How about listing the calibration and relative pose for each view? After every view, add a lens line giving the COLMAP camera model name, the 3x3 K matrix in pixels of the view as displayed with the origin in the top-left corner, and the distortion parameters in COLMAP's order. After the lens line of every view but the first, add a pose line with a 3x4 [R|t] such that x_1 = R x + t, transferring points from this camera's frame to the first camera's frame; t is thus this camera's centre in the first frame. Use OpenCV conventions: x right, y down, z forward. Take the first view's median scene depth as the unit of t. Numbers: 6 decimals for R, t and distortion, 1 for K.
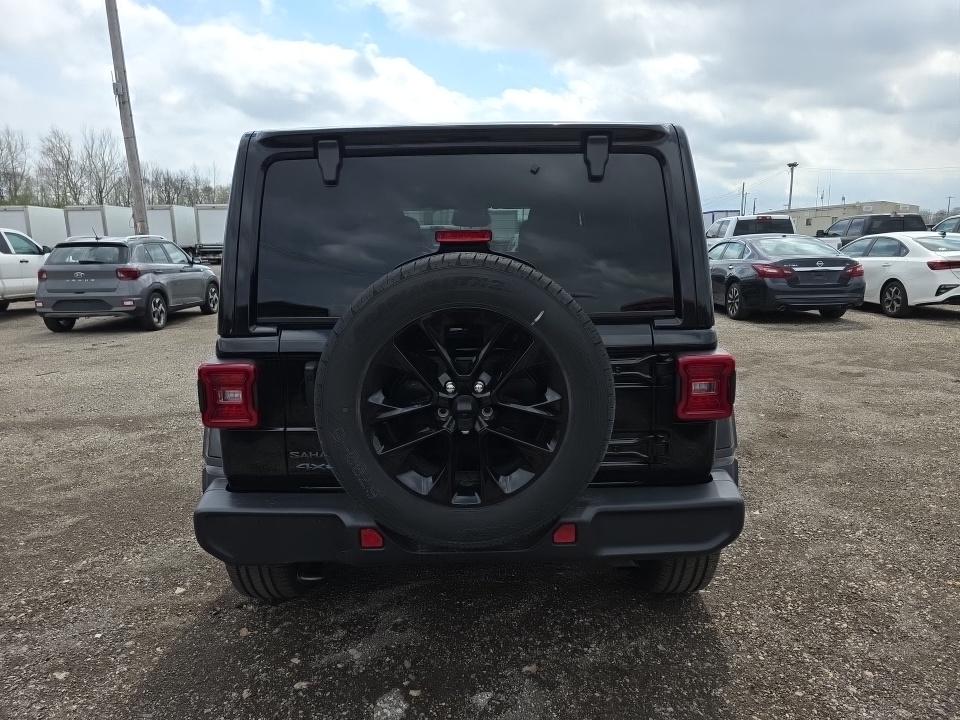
lens RADIAL K [[662.1, 0, 479.4], [0, 662.1, 359.2], [0, 0, 1]] dist [0.045239, -0.030610]
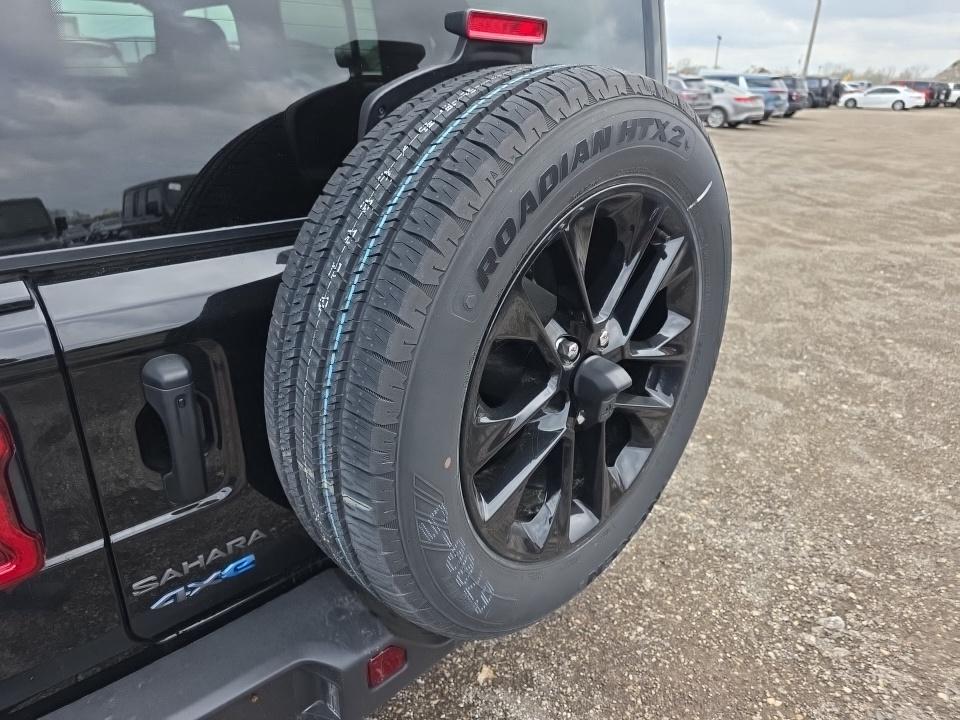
lens RADIAL K [[662.1, 0, 481.3], [0, 662.1, 363.6], [0, 0, 1]] dist [0.045239, -0.030610]
pose [[0.692003, -0.254620, 0.675500, -0.377688], [0.089292, 0.958737, 0.269909, -0.077474], [-0.716351, -0.126461, 0.686184, 0.592926]]
